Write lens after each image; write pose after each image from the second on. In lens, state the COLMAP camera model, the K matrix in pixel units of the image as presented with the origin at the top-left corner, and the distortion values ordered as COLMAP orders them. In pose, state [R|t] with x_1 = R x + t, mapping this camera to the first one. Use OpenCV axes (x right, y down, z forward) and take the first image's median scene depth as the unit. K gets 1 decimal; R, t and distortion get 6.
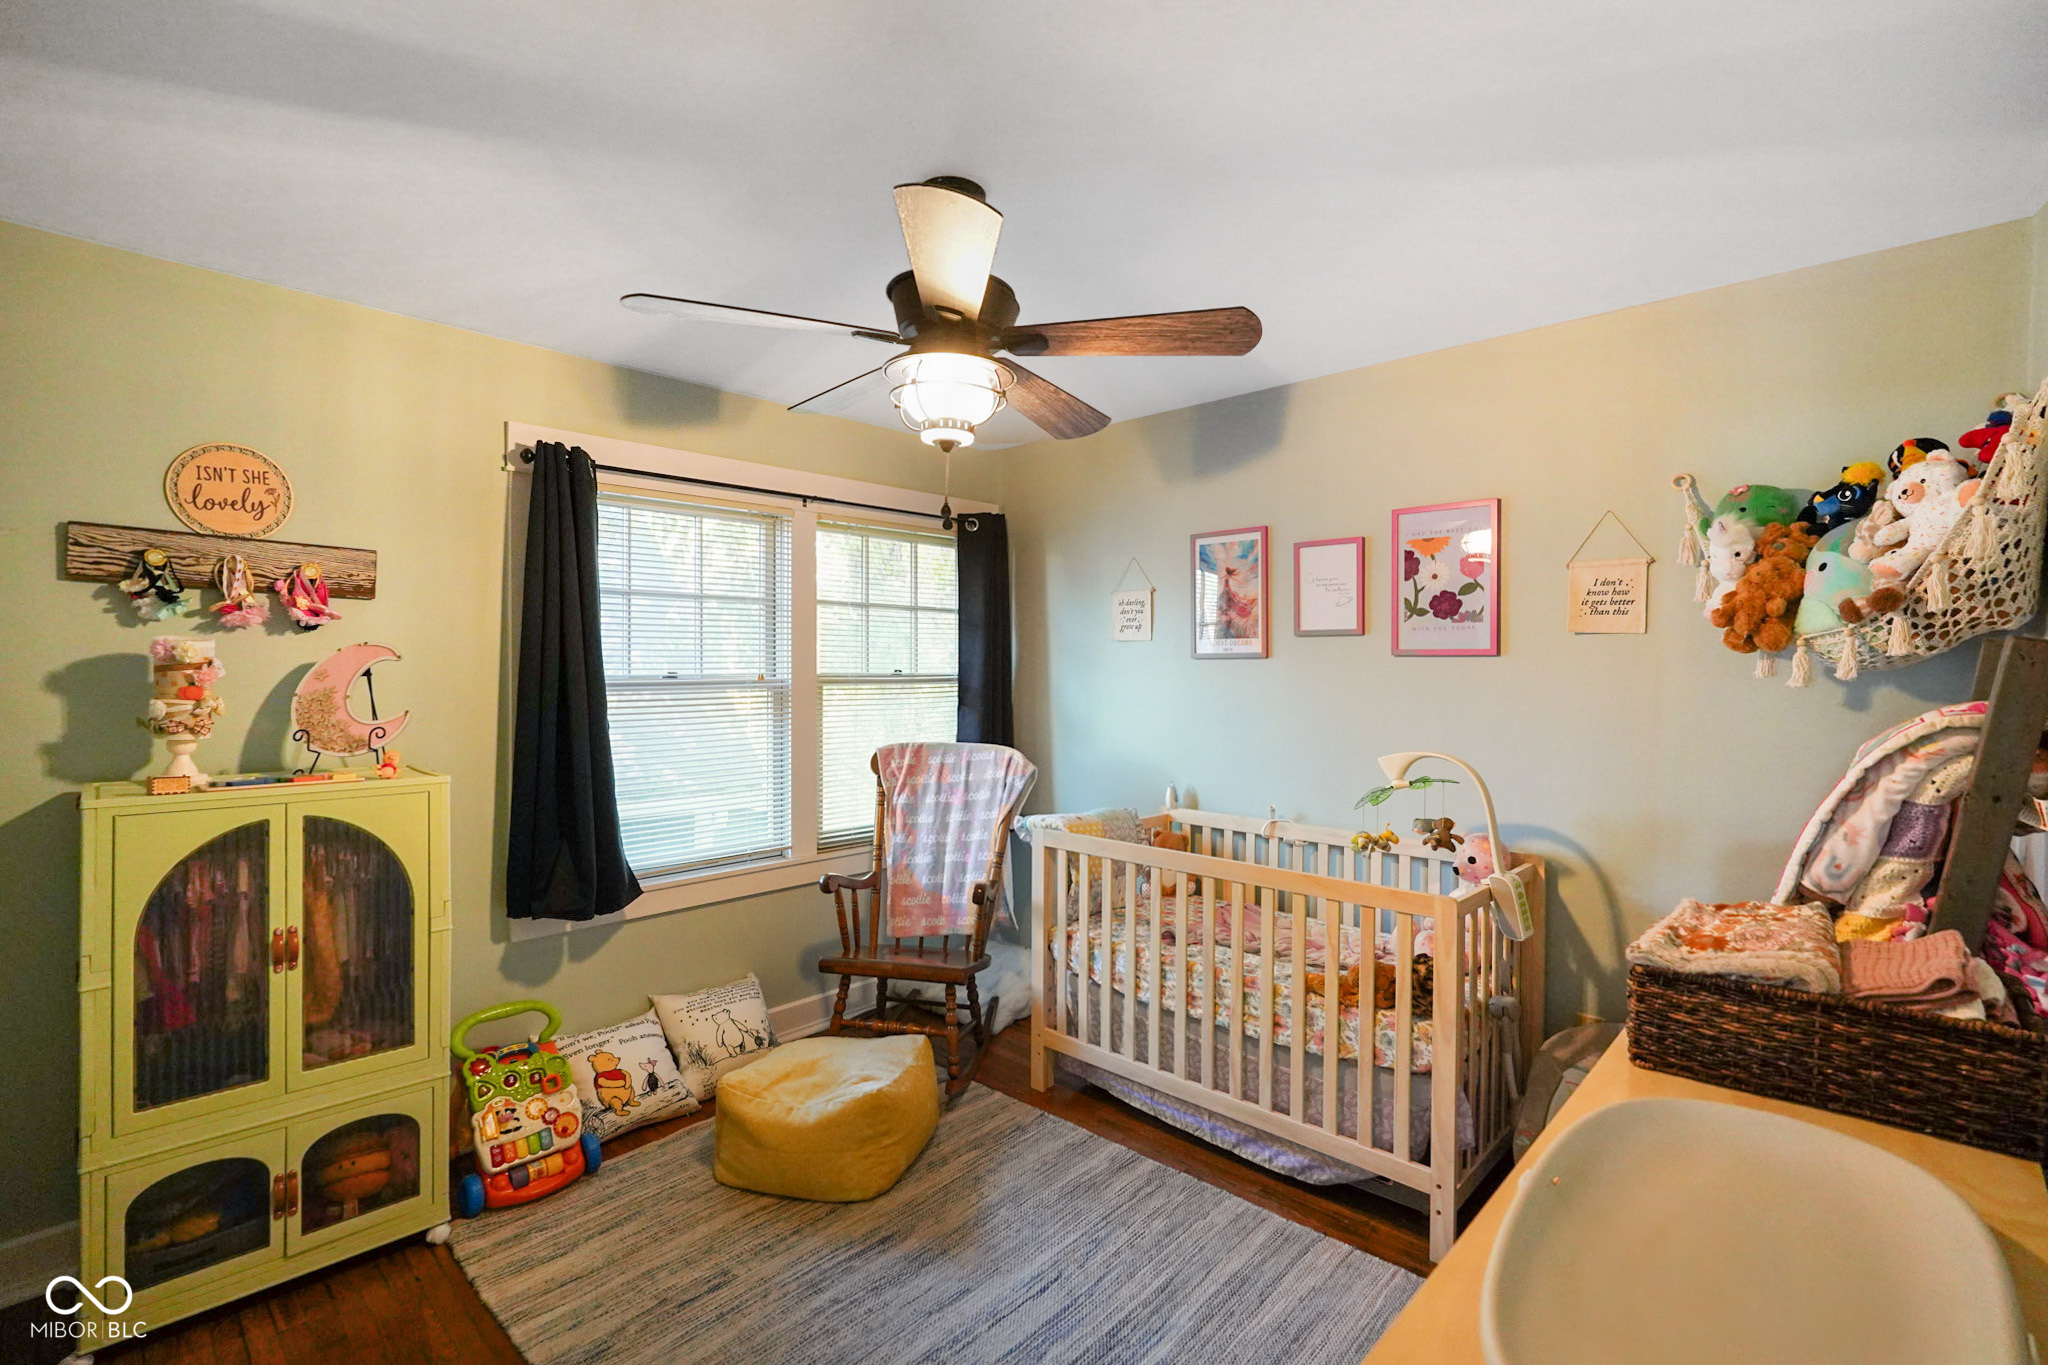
lens RADIAL K [[945.9, 0, 1024.0], [0, 945.9, 682.5], [0, 0, 1]] dist [0.001313, 0.000367]
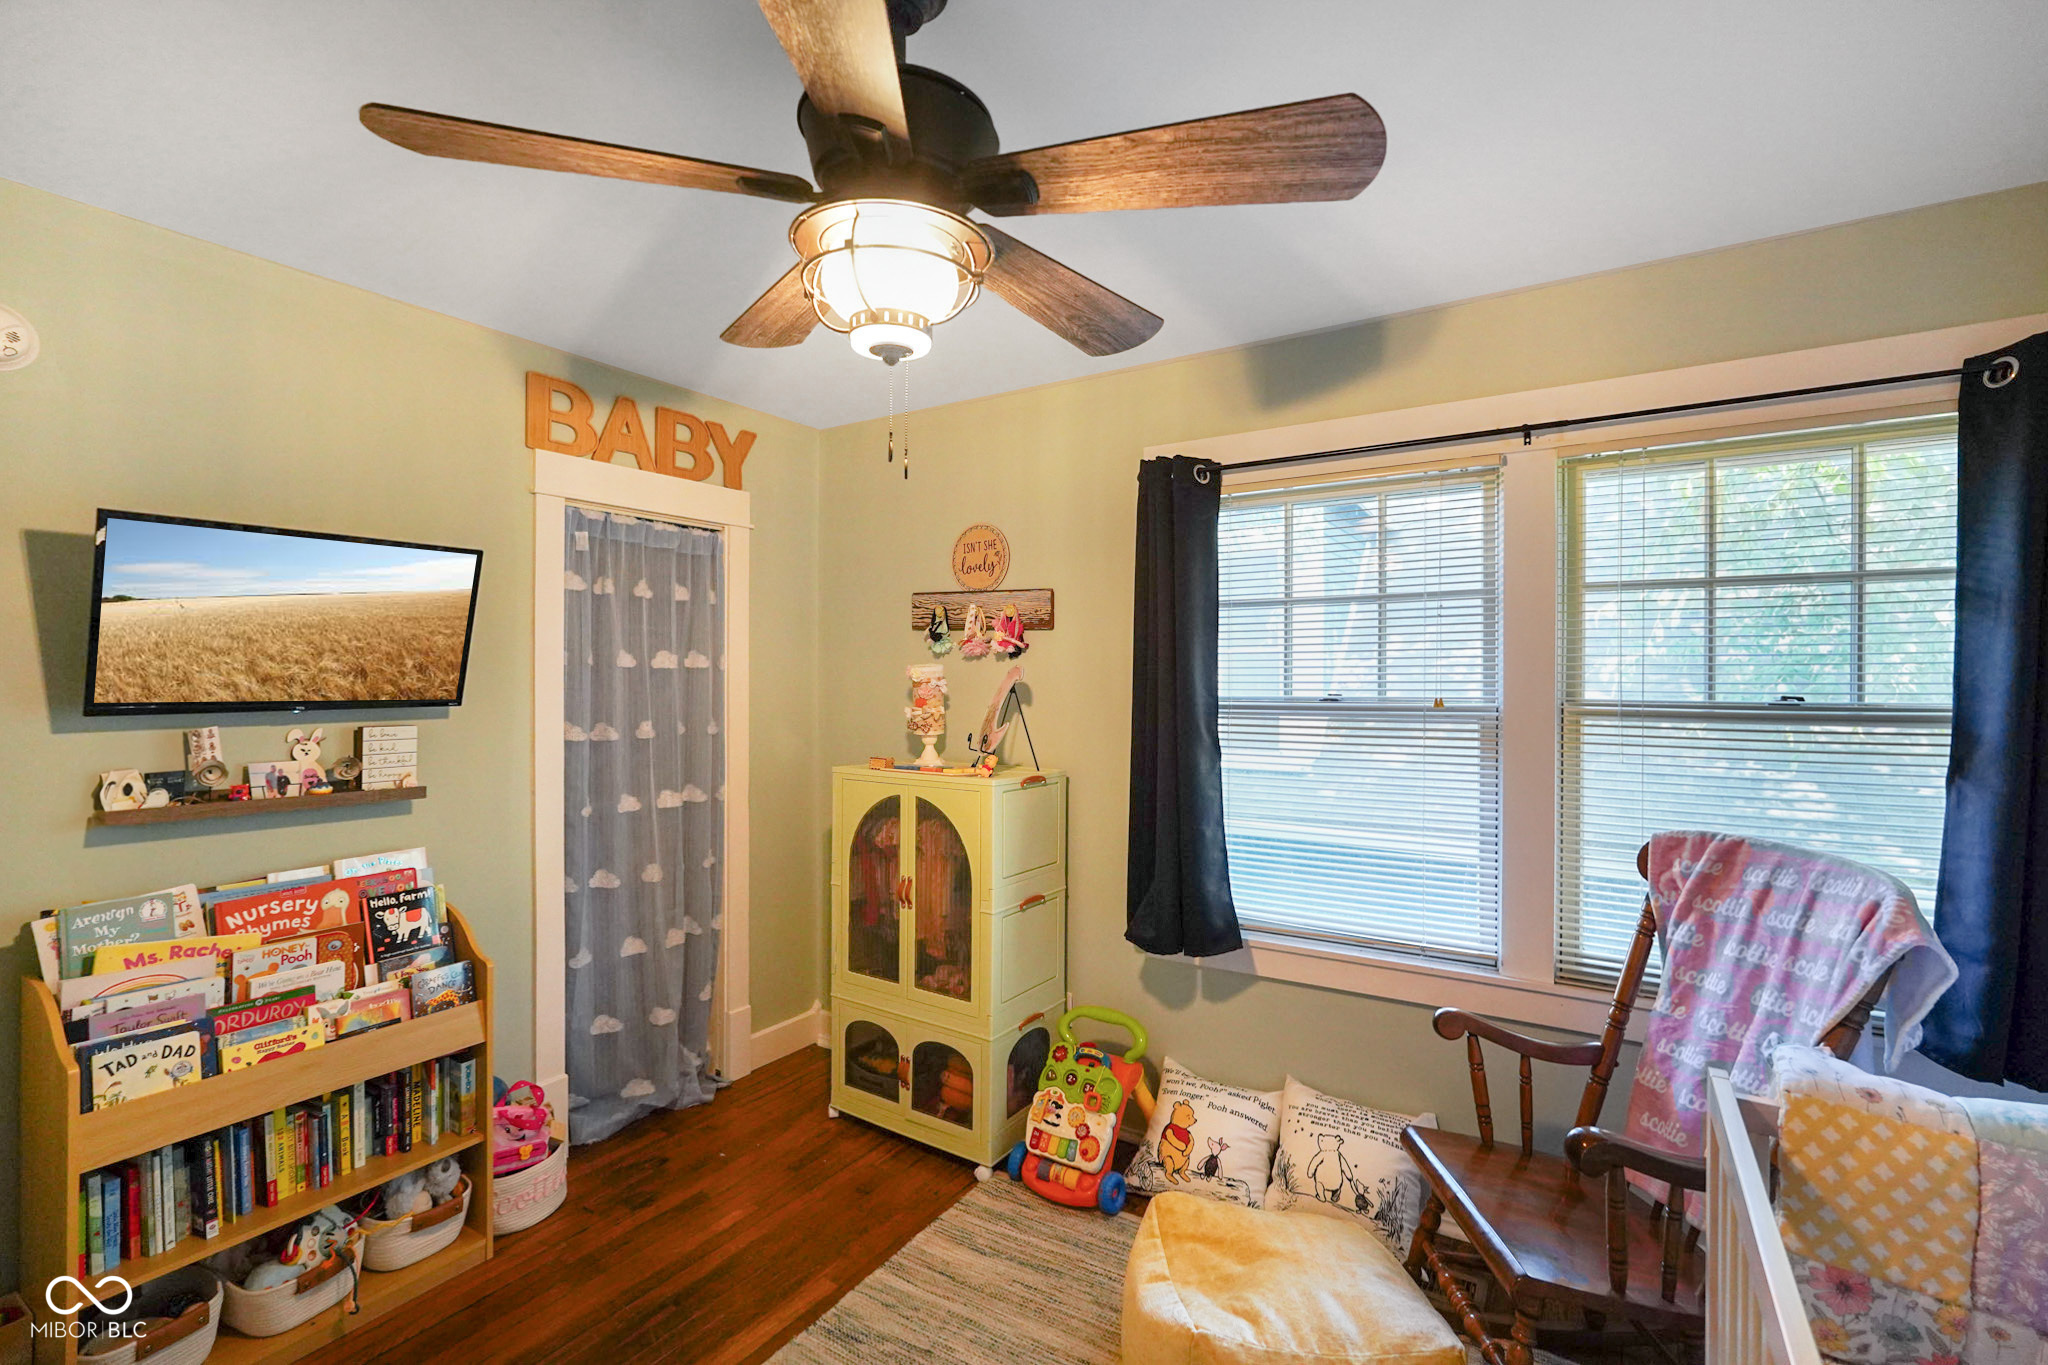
lens RADIAL K [[906.0, 0, 1022.5], [0, 906.0, 689.9], [0, 0, 1]] dist [-0.001497, -0.000080]
pose [[0.193382, 0.006136, -0.981104, 0.383366], [-0.023418, 0.999724, 0.001637, -0.010881], [0.980844, 0.022659, 0.193472, 0.658318]]
